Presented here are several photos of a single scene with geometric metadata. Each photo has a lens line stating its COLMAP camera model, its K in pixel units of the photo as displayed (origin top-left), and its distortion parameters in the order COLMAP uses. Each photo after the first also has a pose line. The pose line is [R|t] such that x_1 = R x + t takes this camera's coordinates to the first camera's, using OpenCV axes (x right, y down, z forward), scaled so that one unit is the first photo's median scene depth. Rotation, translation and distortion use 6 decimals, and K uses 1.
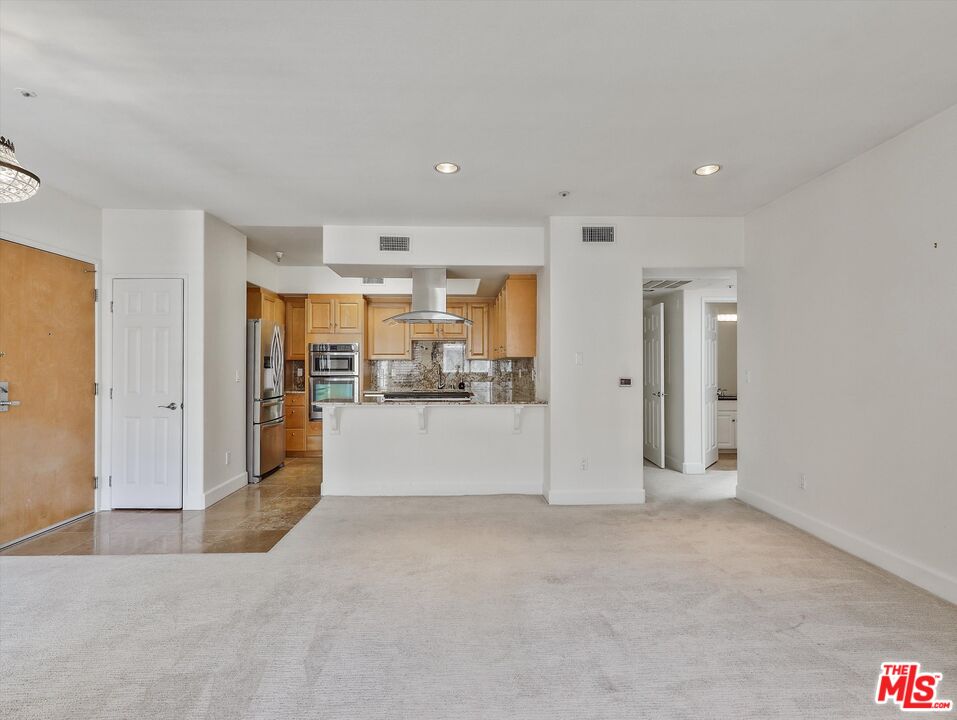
lens RADIAL K [[481.3, 0, 476.0], [0, 481.3, 359.0], [0, 0, 1]] dist [0.001796, 0.003617]
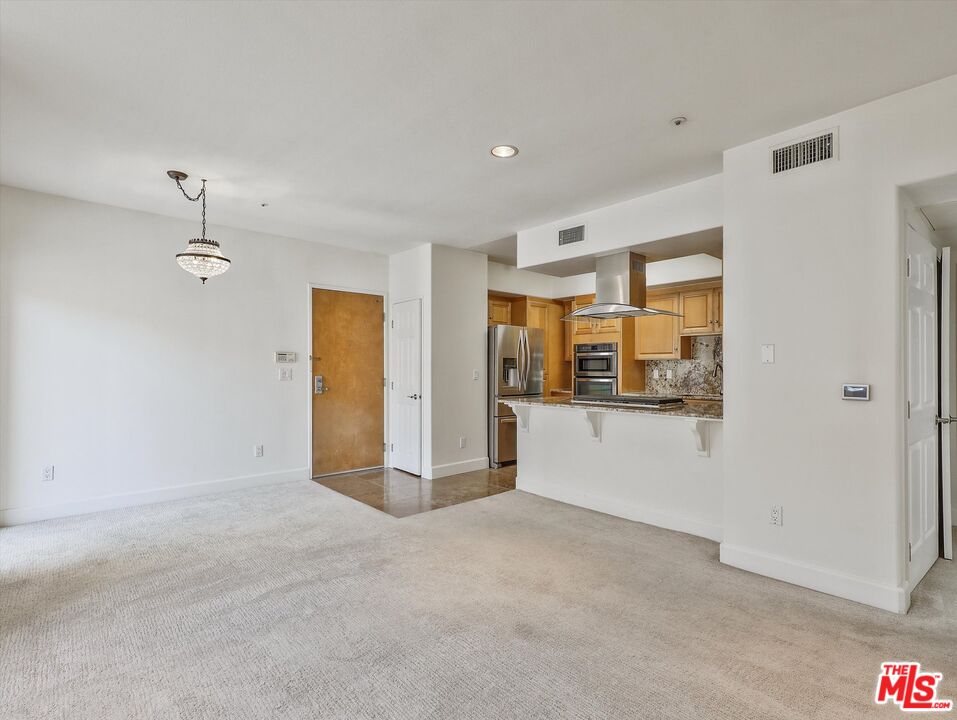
lens RADIAL K [[481.3, 0, 476.5], [0, 481.3, 364.1], [0, 0, 1]] dist [0.001796, 0.003617]
pose [[0.640183, -0.004953, -0.768206, 0.433475], [0.010816, 0.999938, 0.002567, 0.006399], [0.768146, -0.009952, 0.640197, 0.255591]]
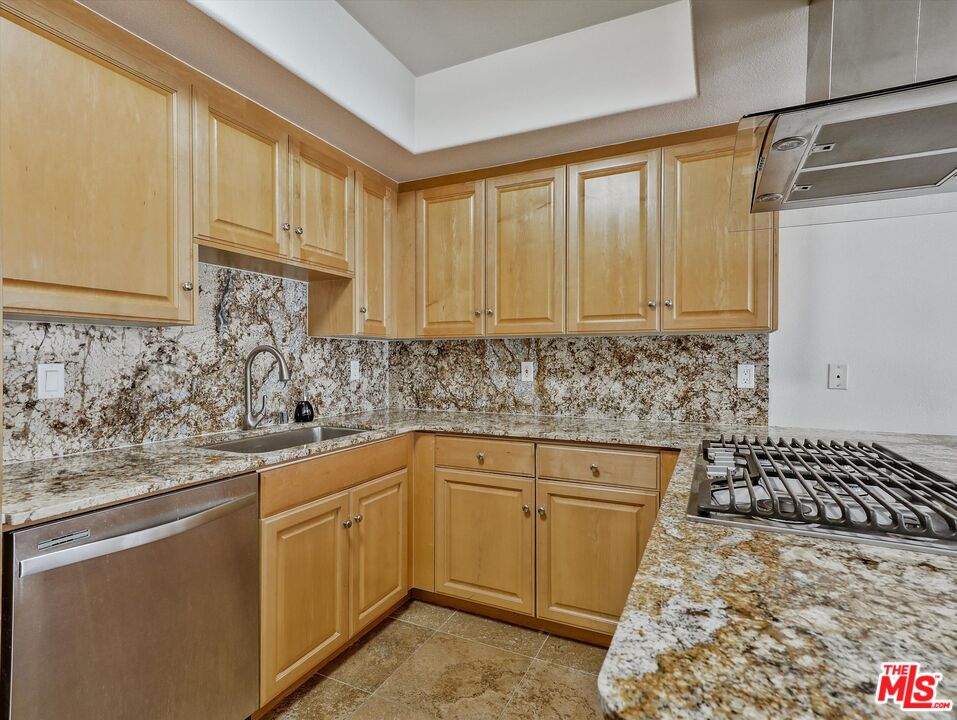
lens RADIAL K [[481.3, 0, 484.5], [0, 481.3, 362.5], [0, 0, 1]] dist [0.001796, 0.003617]
pose [[0.464762, -0.003849, 0.885428, -0.419974], [-0.016640, 0.999776, 0.013081, 0.022227], [-0.885280, -0.020813, 0.464593, 1.128046]]
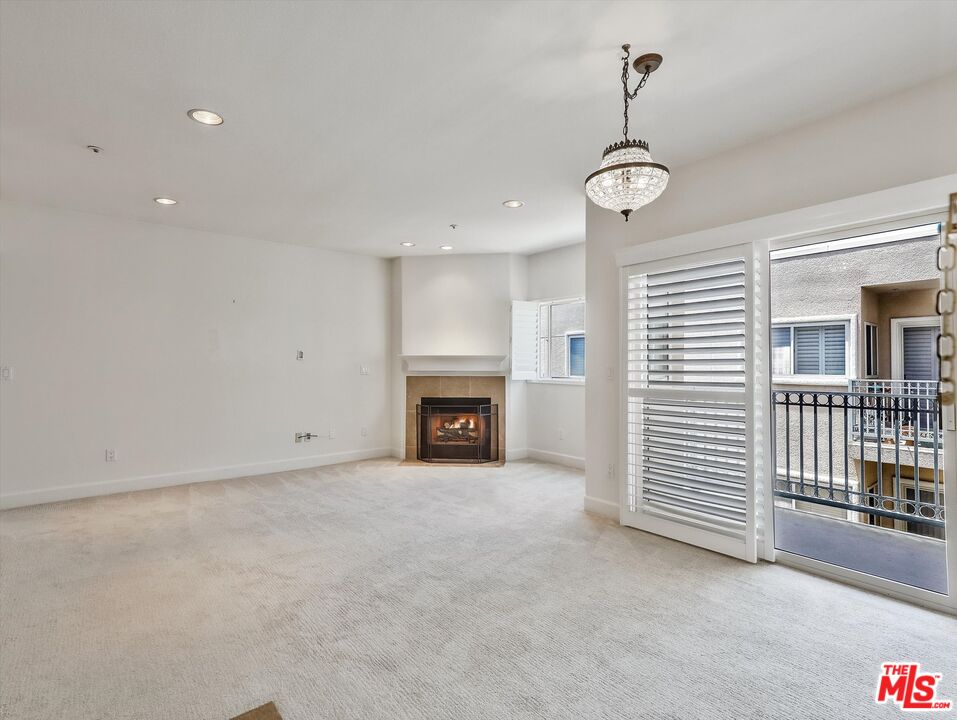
lens RADIAL K [[481.3, 0, 476.1], [0, 481.3, 361.5], [0, 0, 1]] dist [0.001796, 0.003617]
pose [[-0.607290, 0.010086, 0.794416, -0.683201], [-0.009714, 0.999750, -0.020119, 0.021844], [-0.794420, -0.019935, -0.607041, 0.786822]]
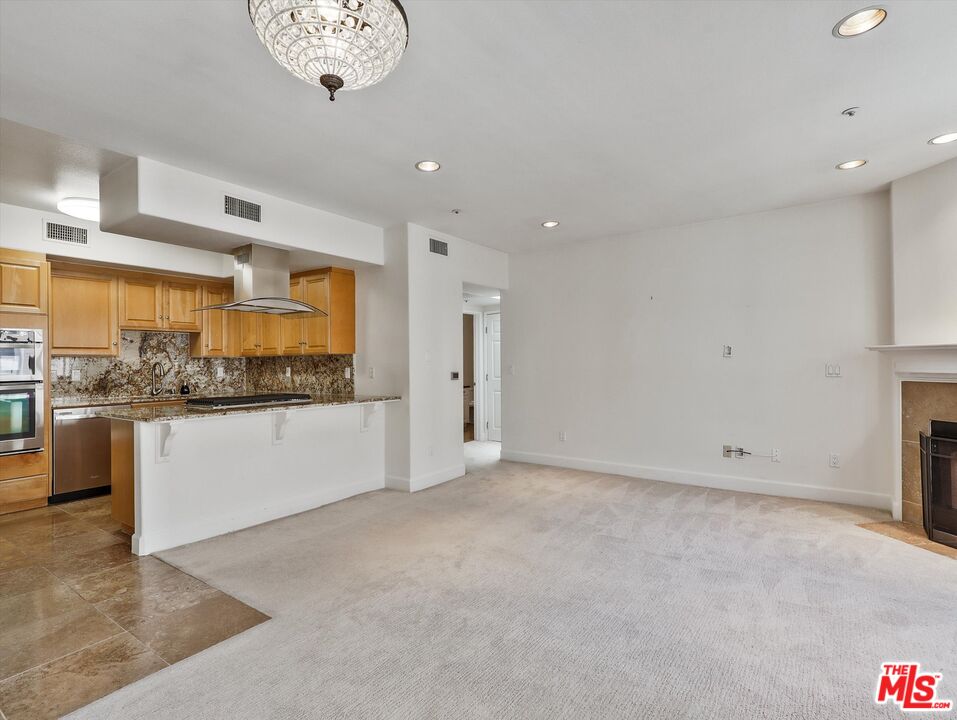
lens RADIAL K [[481.3, 0, 472.8], [0, 481.3, 364.2], [0, 0, 1]] dist [0.001796, 0.003617]
pose [[0.615755, -0.005764, 0.787917, -0.560774], [-0.004485, 0.999931, 0.010820, 0.004739], [-0.787925, -0.010196, 0.615687, 0.215536]]
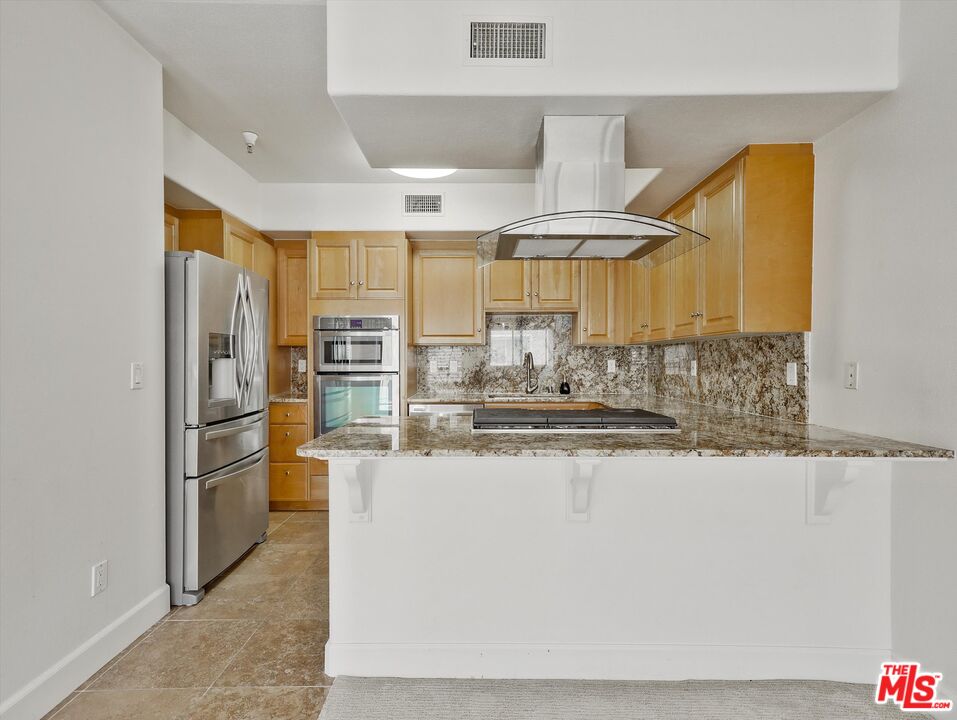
lens RADIAL K [[481.3, 0, 479.6], [0, 481.3, 359.6], [0, 0, 1]] dist [0.001796, 0.003617]
pose [[0.999253, 0.000685, -0.038645, -0.176316], [-0.000047, 0.999864, 0.016490, 0.014682], [0.038651, -0.016476, 0.999117, 0.603056]]
